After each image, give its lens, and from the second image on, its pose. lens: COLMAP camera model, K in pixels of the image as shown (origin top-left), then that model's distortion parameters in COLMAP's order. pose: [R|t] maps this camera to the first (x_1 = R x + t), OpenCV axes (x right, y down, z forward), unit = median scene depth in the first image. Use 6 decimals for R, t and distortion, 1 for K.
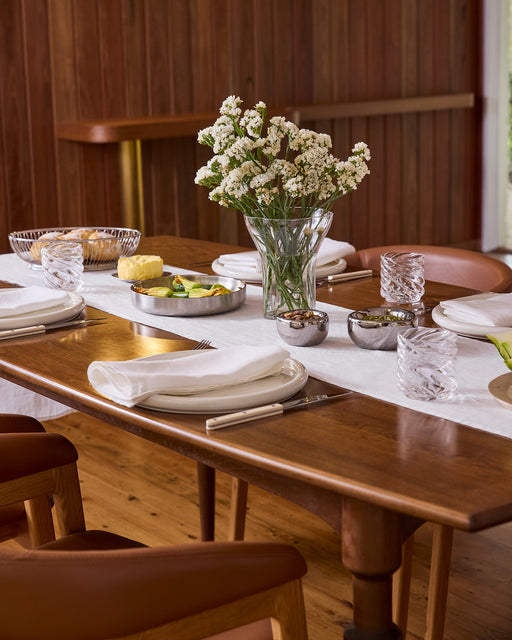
lens RADIAL K [[1322.1, 0, 256.6], [0, 1322.1, 320.1], [0, 0, 1]] dist [-0.009718, 0.000000]
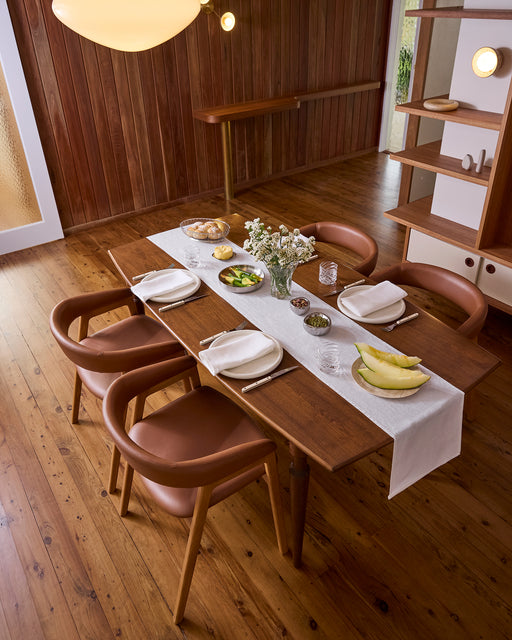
lens RADIAL K [[531.9, 0, 253.9], [0, 531.9, 319.7], [0, 0, 1]] dist [0.011318, 0.000152]
pose [[0.998273, 0.028795, -0.051198, 0.011425], [-0.008953, 0.936004, 0.351875, -0.135217], [0.058054, -0.350809, 0.934646, 0.013539]]
